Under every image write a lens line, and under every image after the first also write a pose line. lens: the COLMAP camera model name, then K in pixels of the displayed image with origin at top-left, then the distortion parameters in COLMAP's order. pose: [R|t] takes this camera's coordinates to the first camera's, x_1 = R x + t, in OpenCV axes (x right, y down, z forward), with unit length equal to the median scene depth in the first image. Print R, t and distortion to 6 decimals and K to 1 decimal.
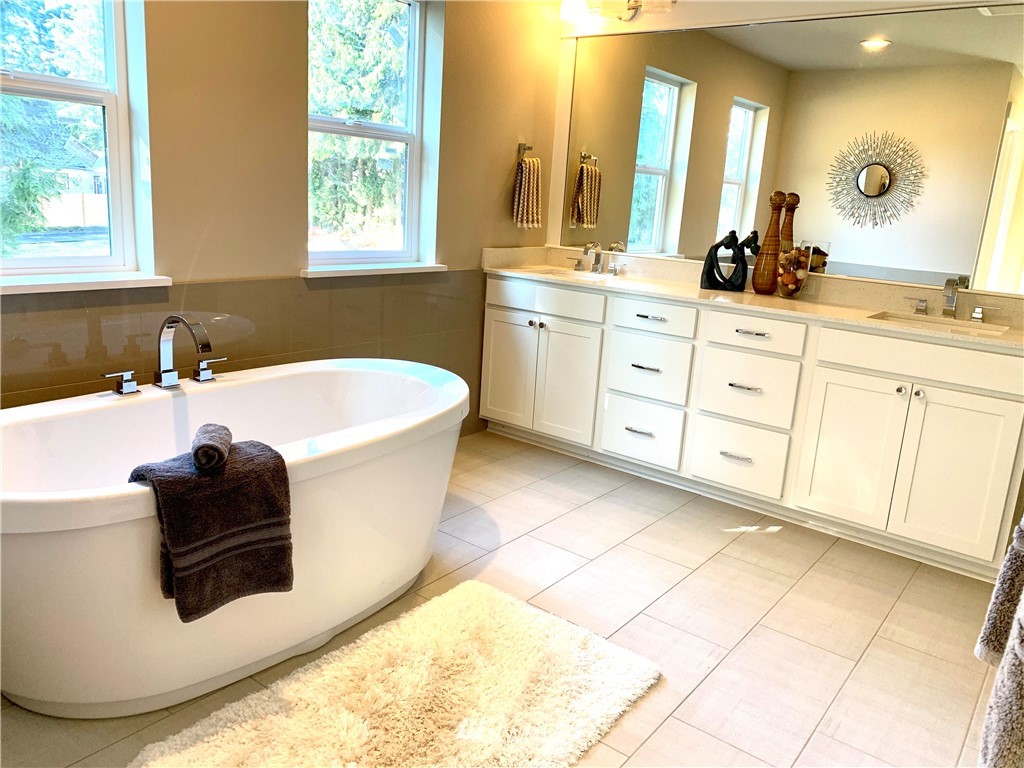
lens RADIAL K [[780.5, 0, 510.3], [0, 780.5, 384.7], [0, 0, 1]] dist [-0.005311, -0.005240]
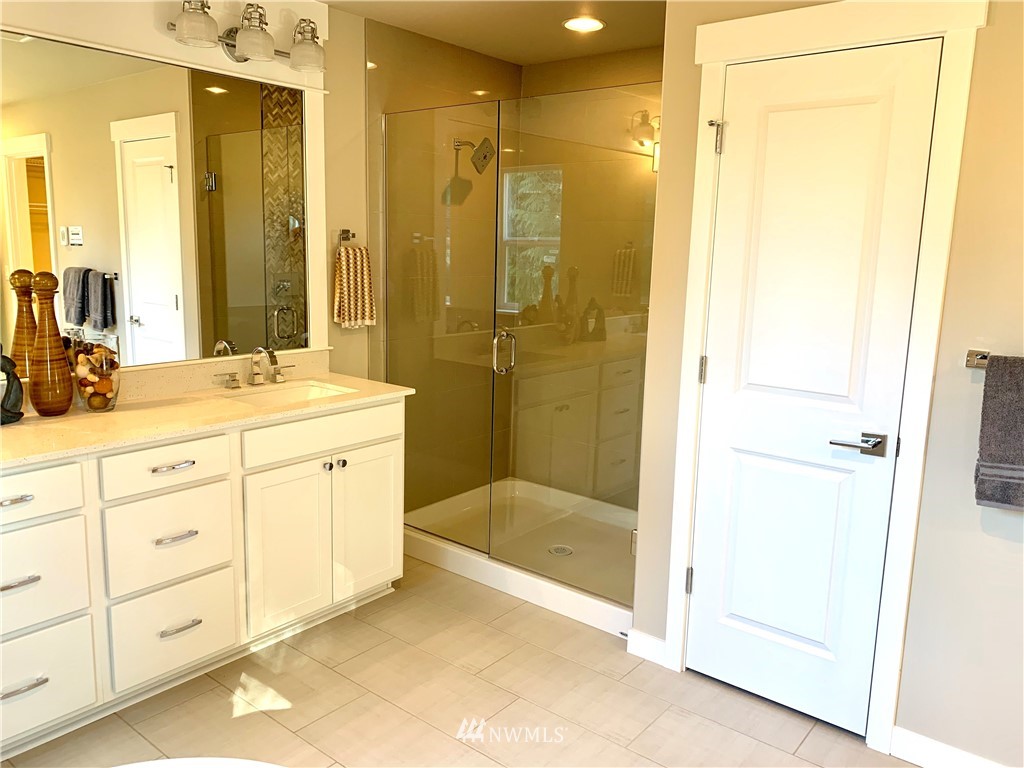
lens RADIAL K [[780.5, 0, 509.8], [0, 780.5, 378.9], [0, 0, 1]] dist [-0.005311, -0.005240]
pose [[0.021830, -0.228876, 0.973211, -0.380744], [0.222740, 0.950089, 0.218442, -0.229446], [-0.974633, 0.212005, 0.071721, 0.593169]]
